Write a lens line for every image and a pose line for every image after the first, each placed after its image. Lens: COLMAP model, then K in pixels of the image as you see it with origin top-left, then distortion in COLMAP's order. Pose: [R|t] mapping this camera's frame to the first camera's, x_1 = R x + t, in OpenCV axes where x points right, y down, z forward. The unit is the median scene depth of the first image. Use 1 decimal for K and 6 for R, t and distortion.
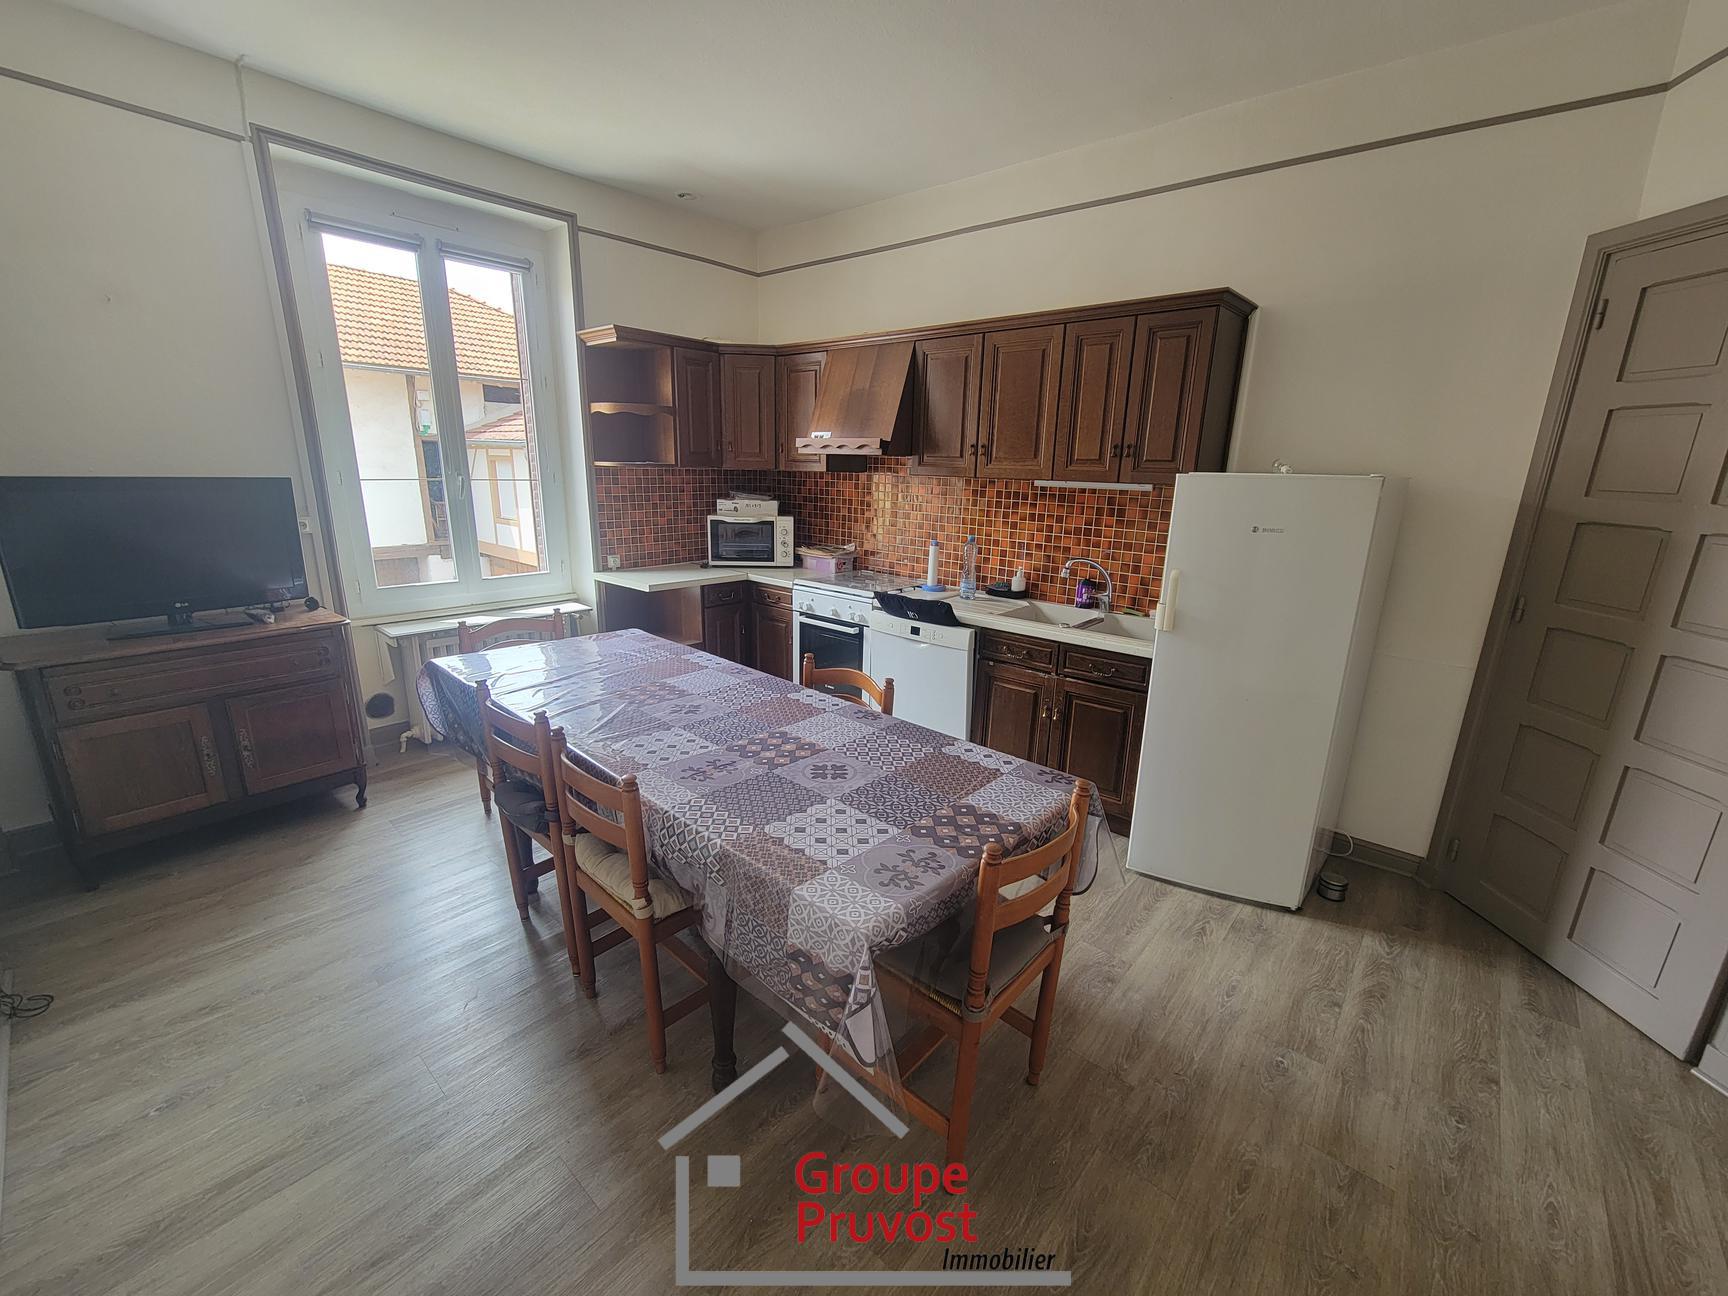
lens RADIAL K [[705.3, 0, 859.2], [0, 705.3, 655.6], [0, 0, 1]] dist [-0.001086, -0.000191]
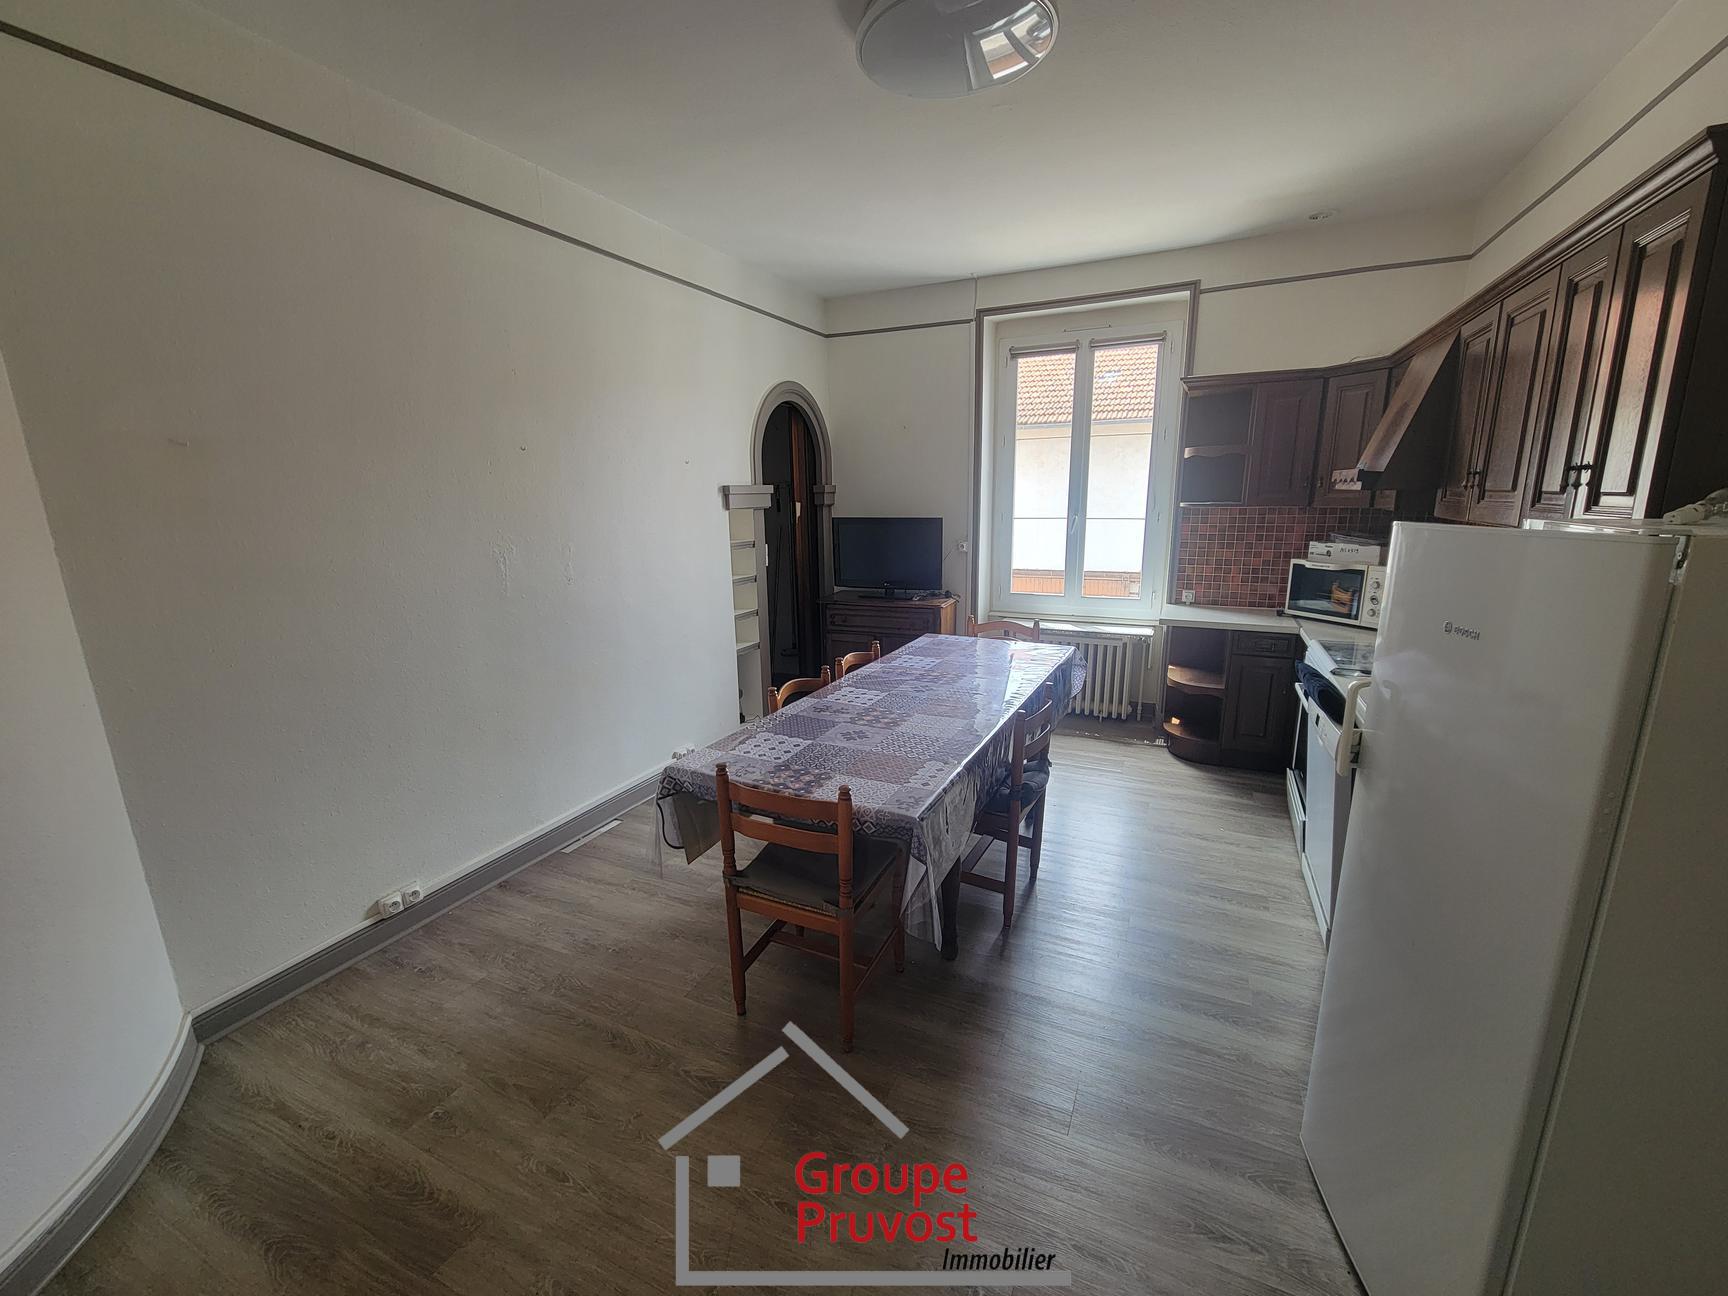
lens RADIAL K [[705.3, 0, 859.2], [0, 705.3, 655.6], [0, 0, 1]] dist [-0.001086, -0.000191]
pose [[0.273635, 0.189430, -0.942995, 0.643091], [-0.230642, 0.964732, 0.126870, -0.084593], [0.933771, 0.182778, 0.307675, 0.293882]]
